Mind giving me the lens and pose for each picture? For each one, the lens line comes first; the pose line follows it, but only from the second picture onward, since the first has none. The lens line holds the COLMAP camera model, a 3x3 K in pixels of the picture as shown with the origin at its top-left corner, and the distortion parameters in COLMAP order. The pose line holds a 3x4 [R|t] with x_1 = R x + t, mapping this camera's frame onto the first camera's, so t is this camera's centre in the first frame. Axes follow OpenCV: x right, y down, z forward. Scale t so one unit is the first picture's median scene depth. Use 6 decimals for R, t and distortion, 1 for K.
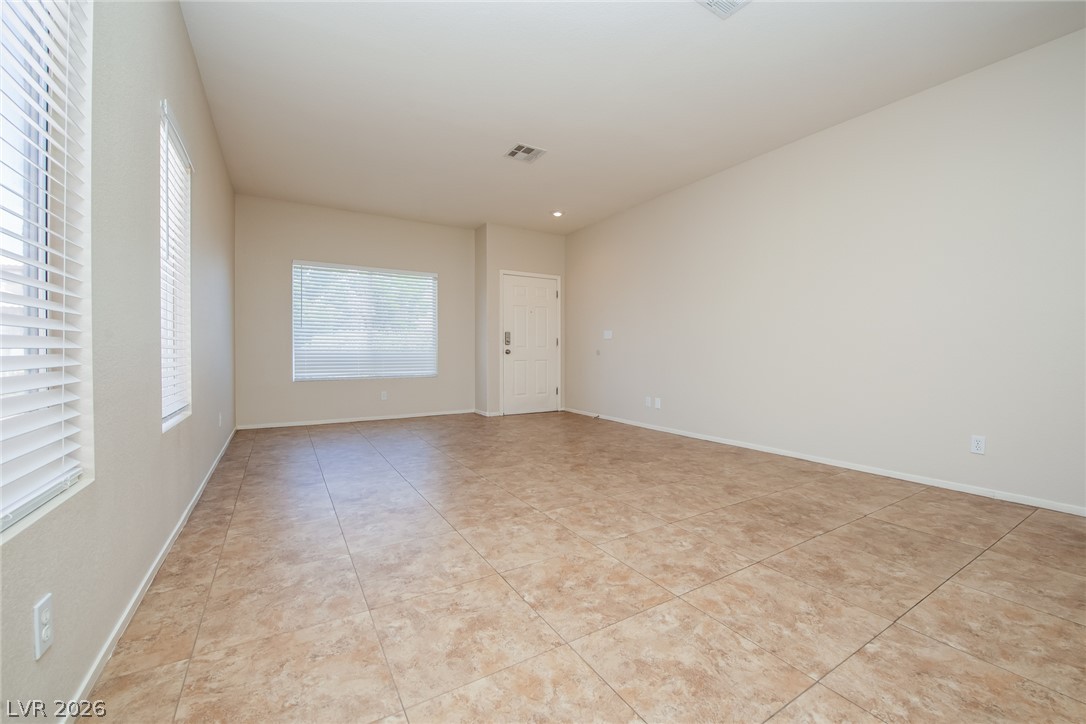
lens RADIAL K [[439.4, 0, 543.0], [0, 439.4, 359.1], [0, 0, 1]] dist [-0.014950, -0.000860]
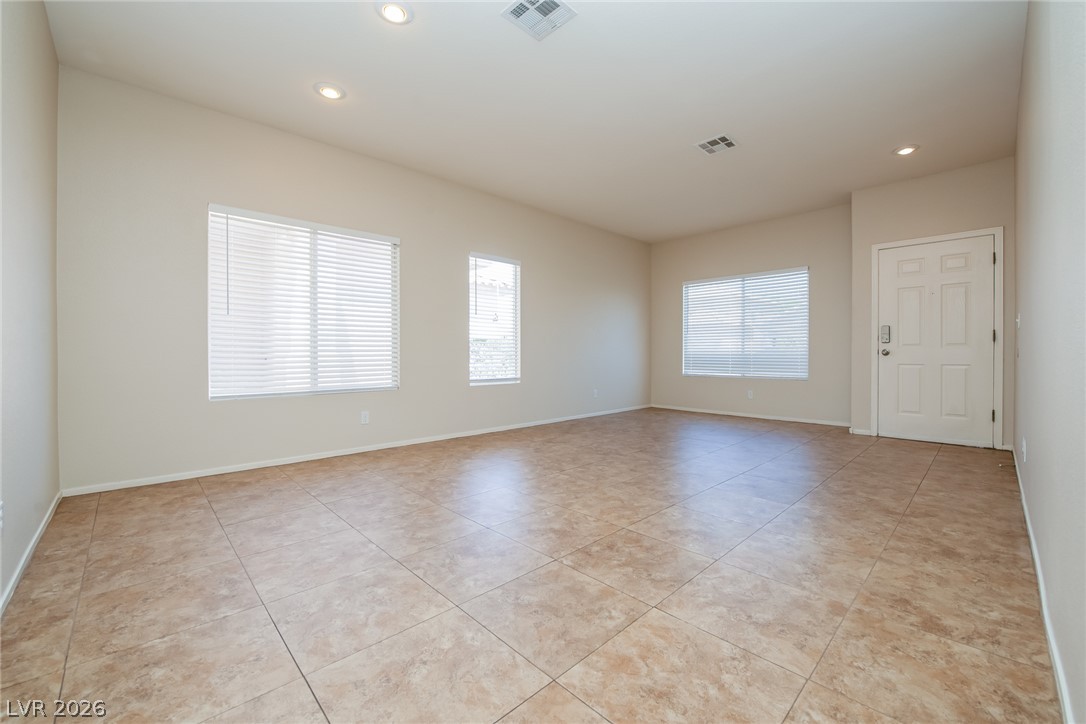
lens RADIAL K [[439.4, 0, 543.0], [0, 439.4, 359.1], [0, 0, 1]] dist [-0.014950, -0.000860]
pose [[0.206641, 0.009721, -0.978369, 1.227743], [-0.014975, 0.999865, 0.006772, -0.003779], [0.978302, 0.013251, 0.206758, 0.650571]]
